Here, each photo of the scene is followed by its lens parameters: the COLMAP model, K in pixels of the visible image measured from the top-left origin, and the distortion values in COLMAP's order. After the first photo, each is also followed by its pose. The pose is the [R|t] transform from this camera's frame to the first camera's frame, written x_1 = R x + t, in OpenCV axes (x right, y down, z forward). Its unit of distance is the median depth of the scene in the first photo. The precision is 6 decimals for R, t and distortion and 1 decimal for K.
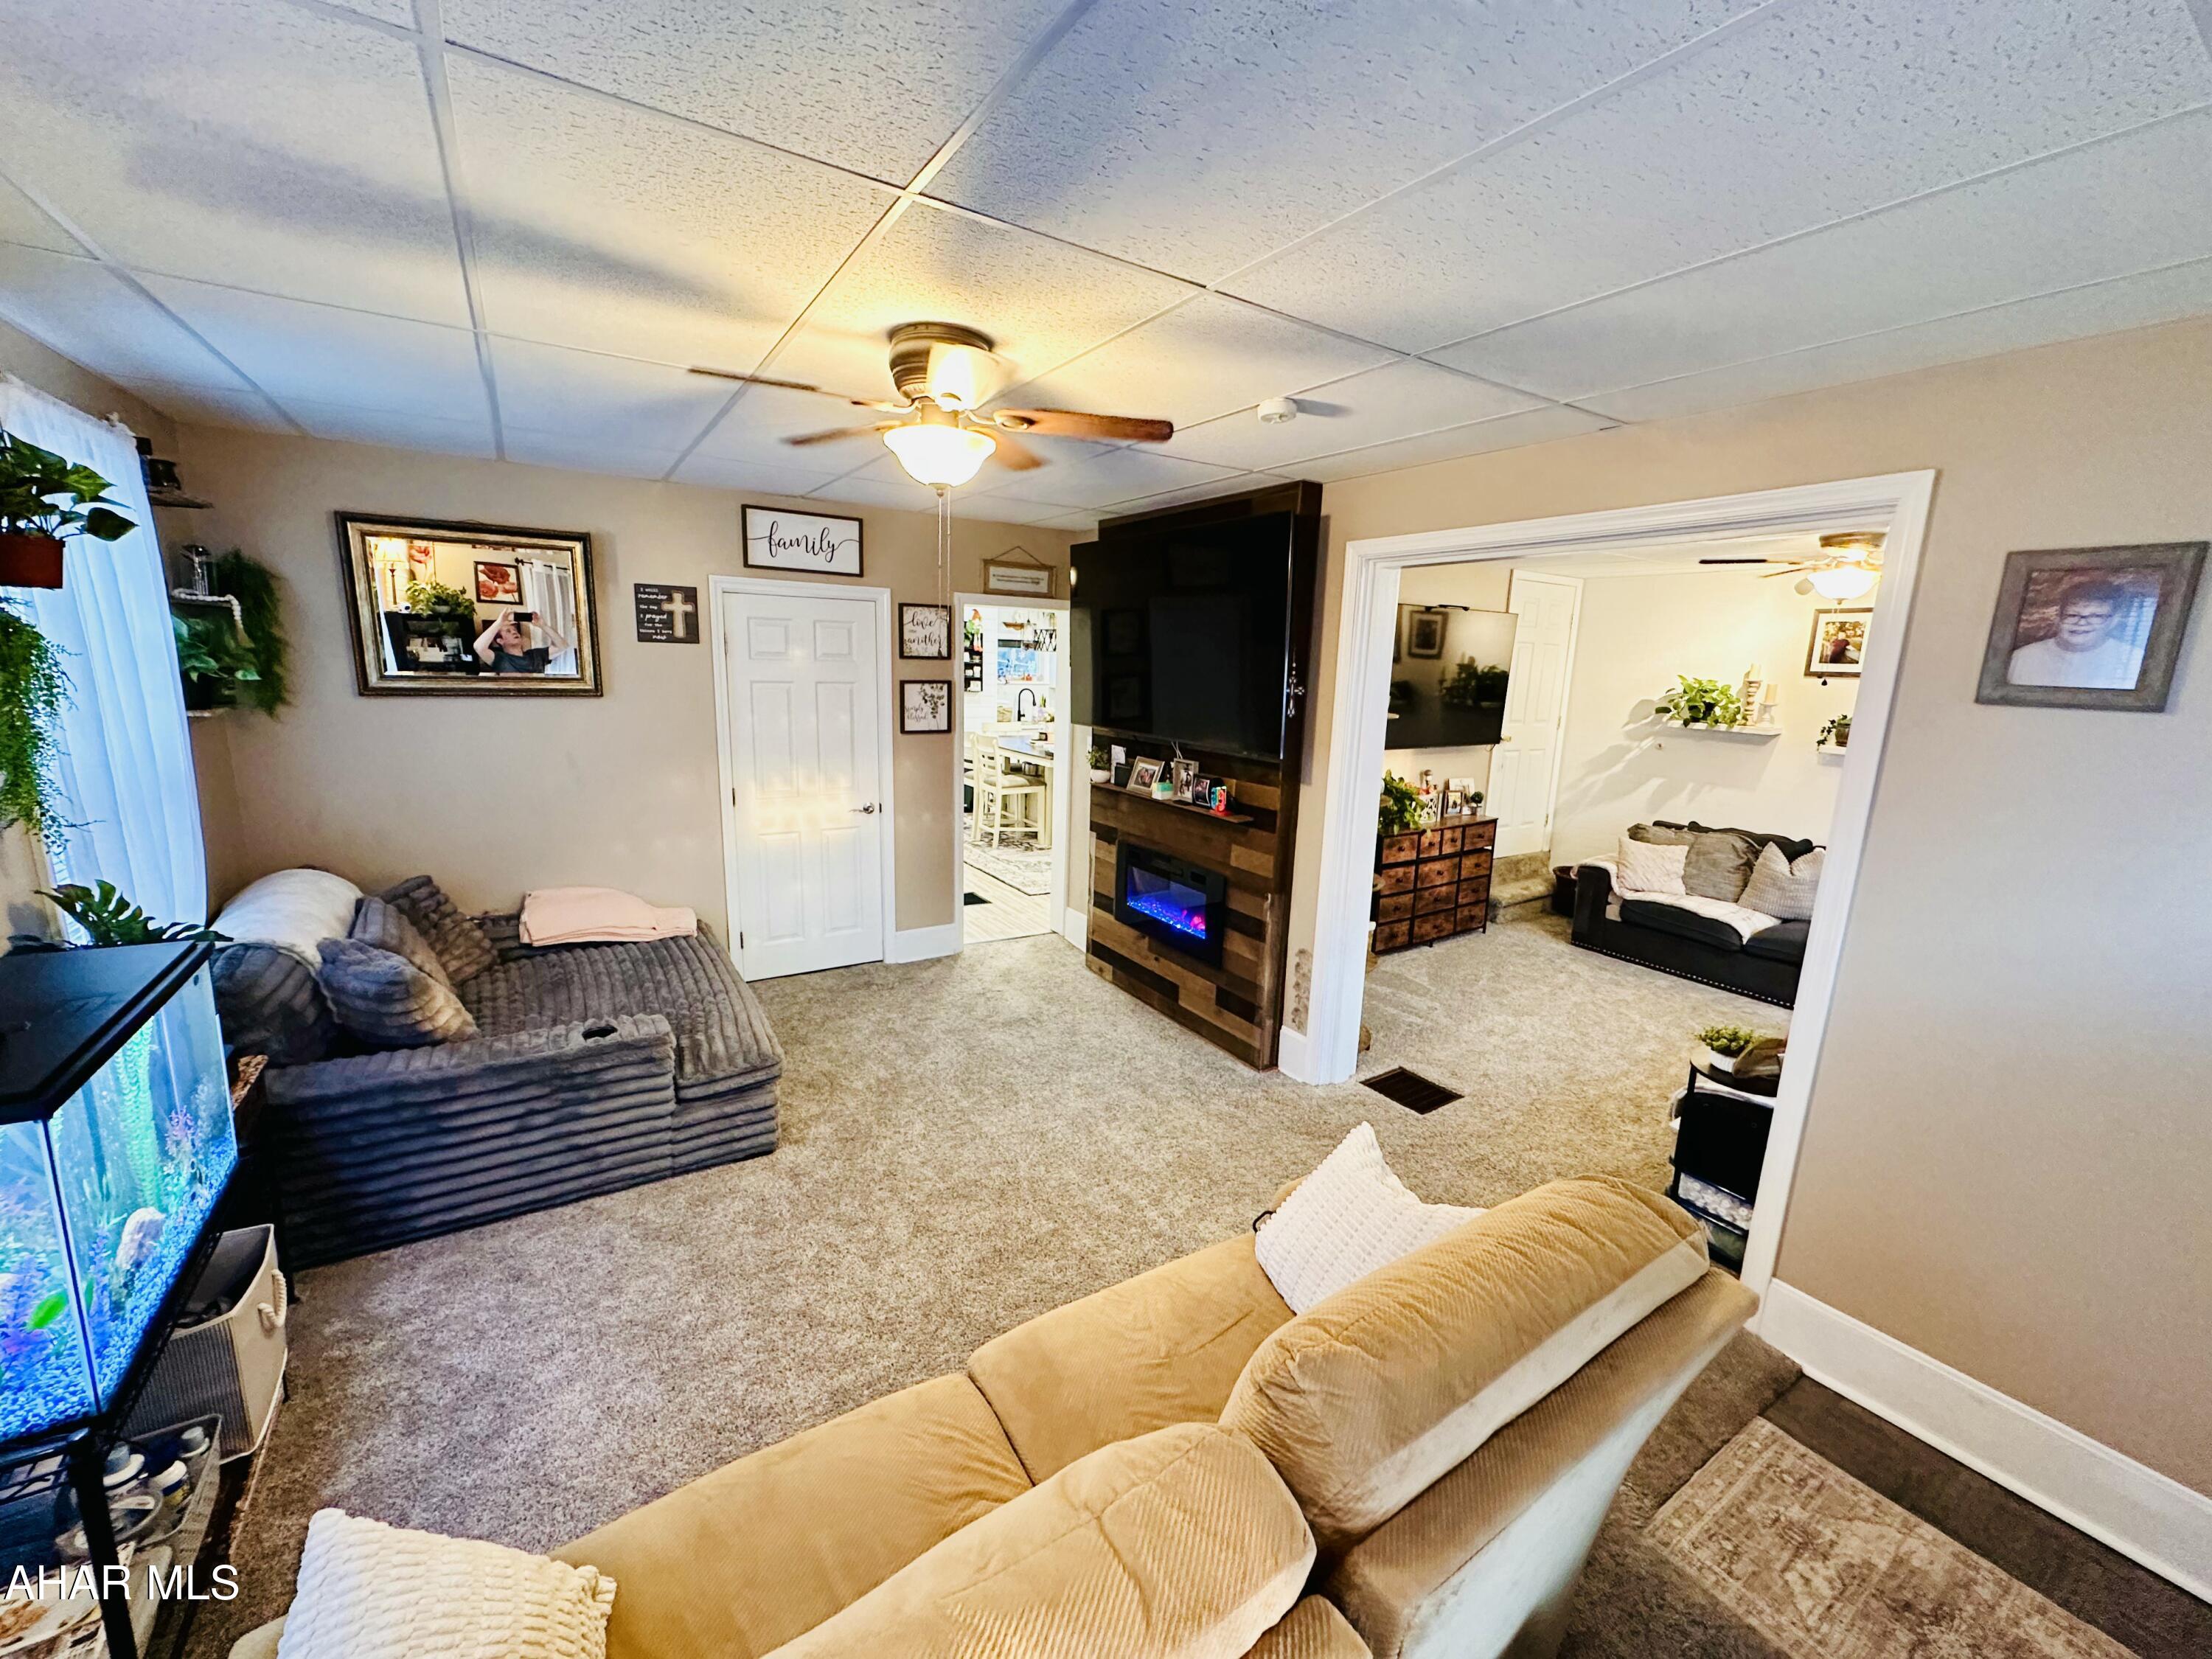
lens RADIAL K [[883.3, 0, 1098.7], [0, 883.3, 834.8], [0, 0, 1]] dist [-0.004498, 0.000647]
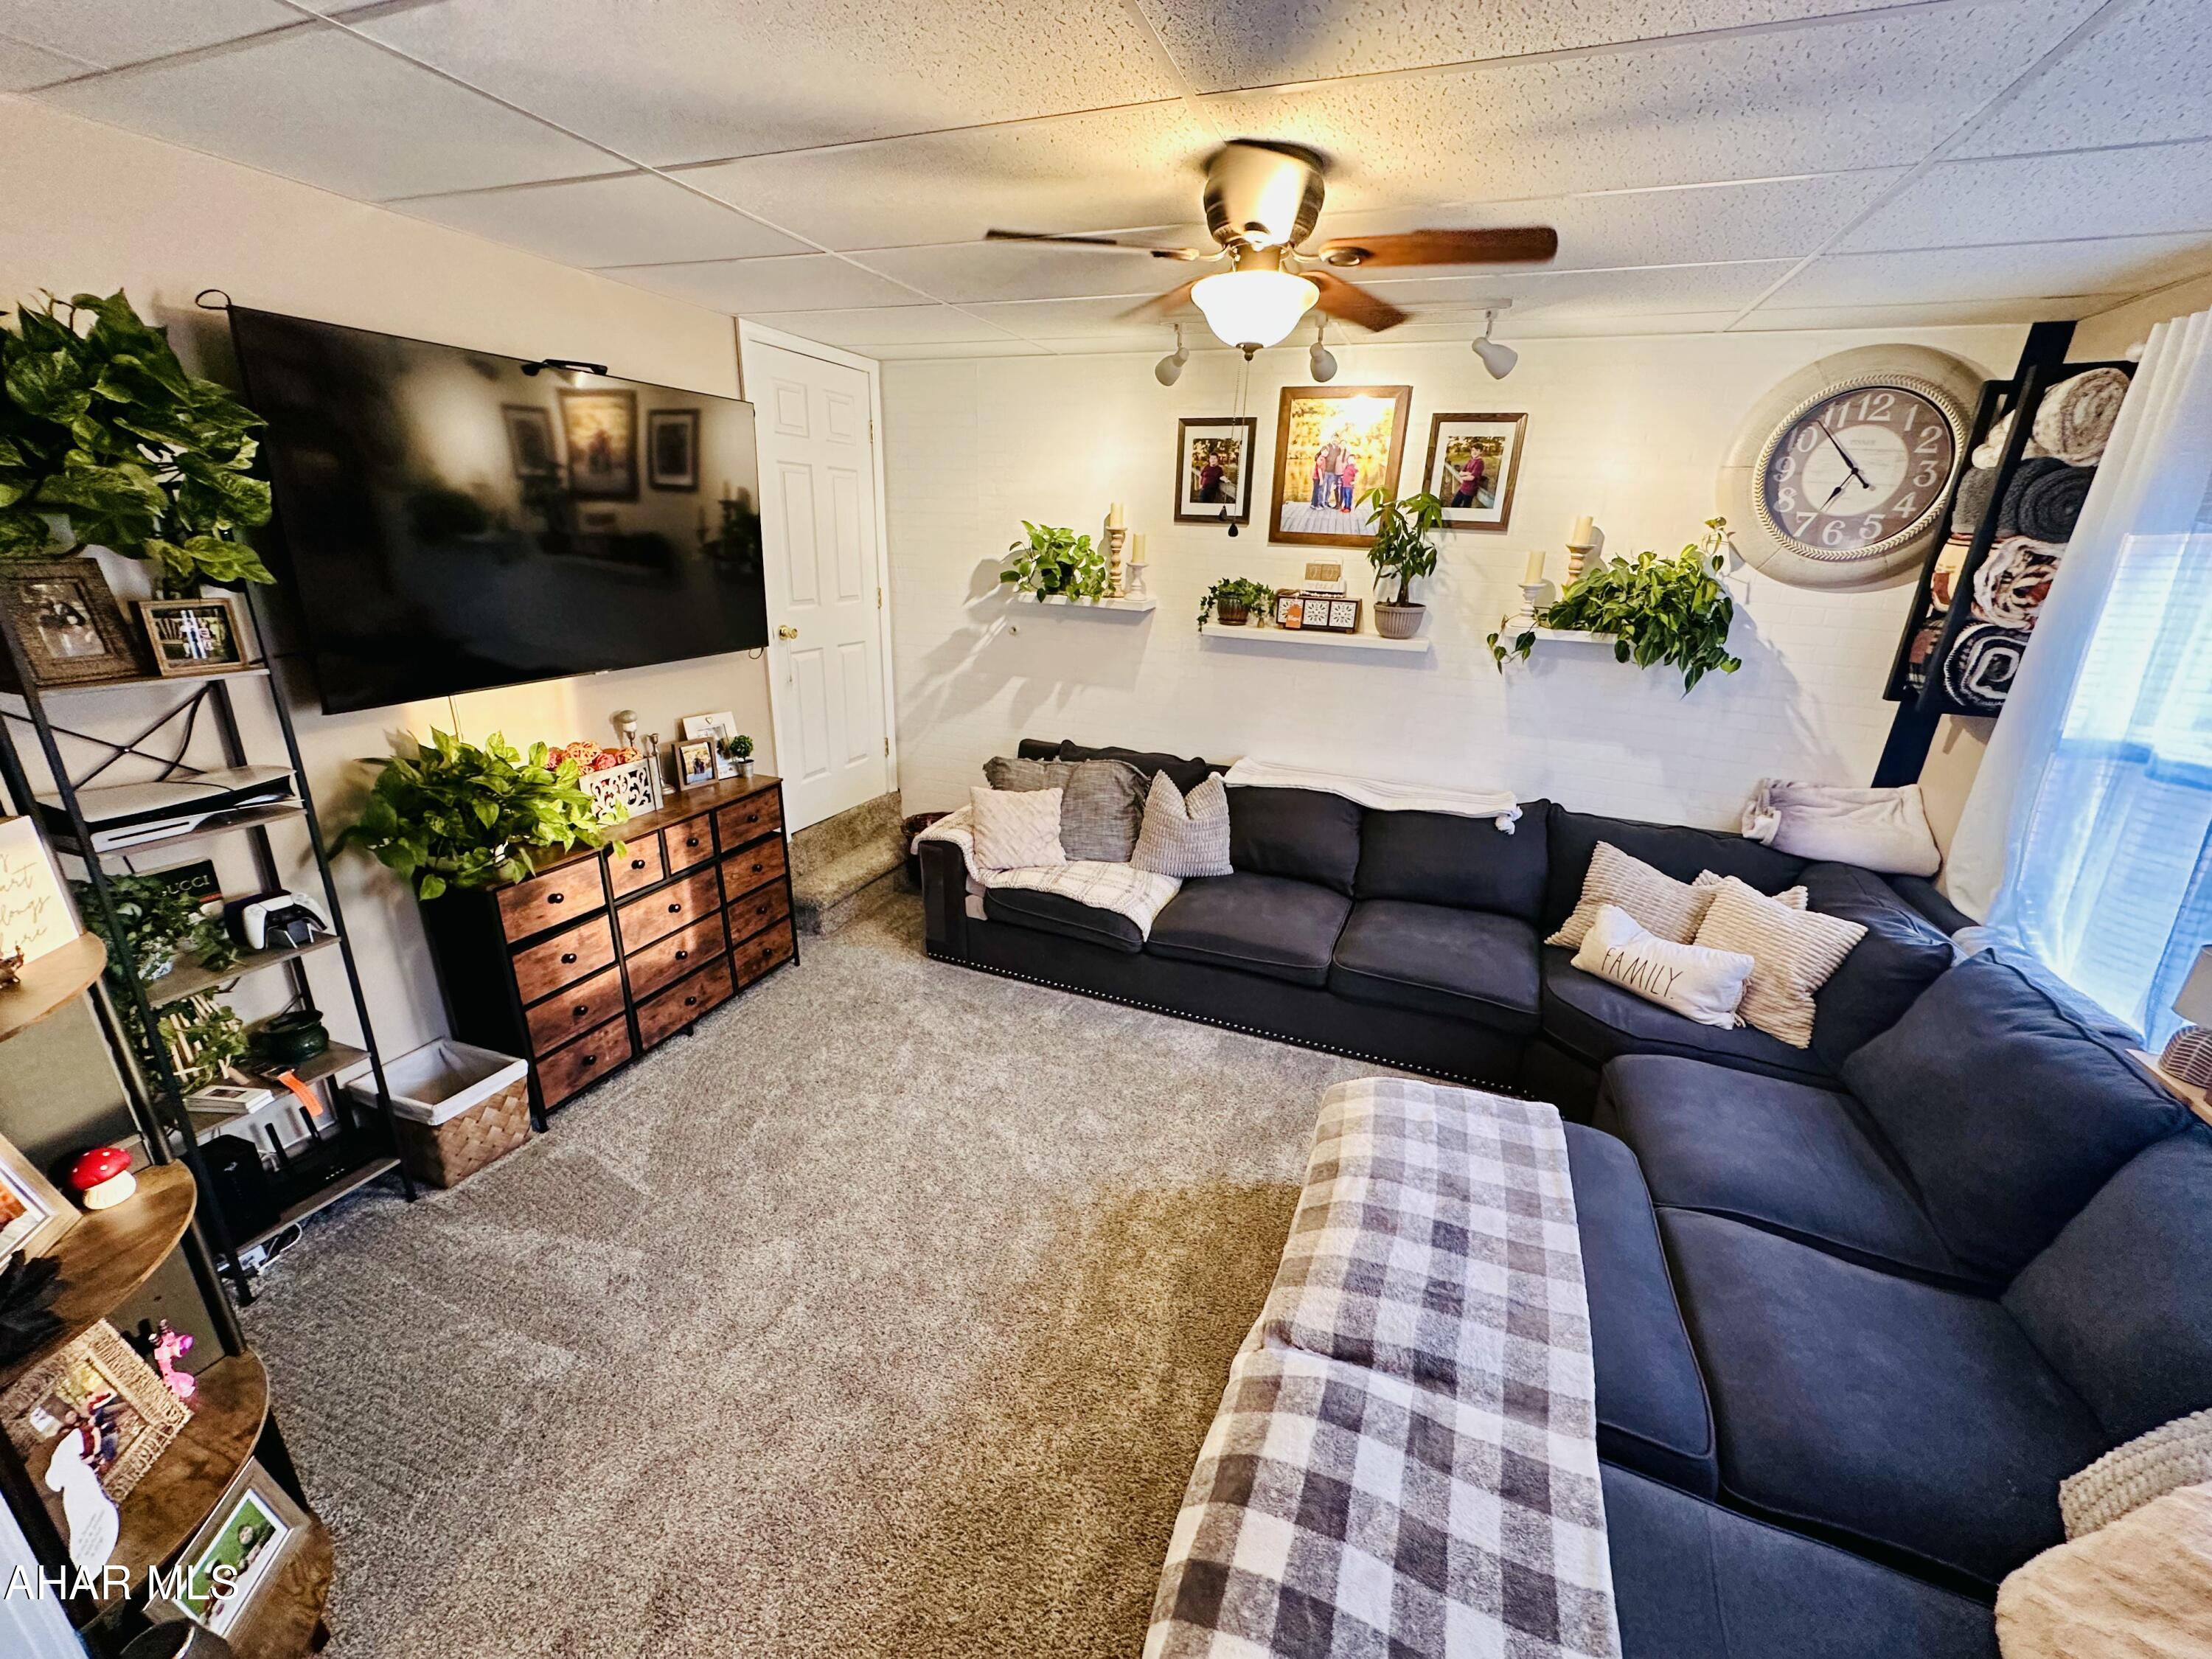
lens RADIAL K [[883.3, 0, 1110.6], [0, 883.3, 832.3], [0, 0, 1]] dist [-0.004498, 0.000647]
pose [[0.810364, -0.192124, 0.553533, 0.311043], [0.102537, 0.976635, 0.188864, -0.073890], [-0.576885, -0.096291, 0.811130, 0.418862]]
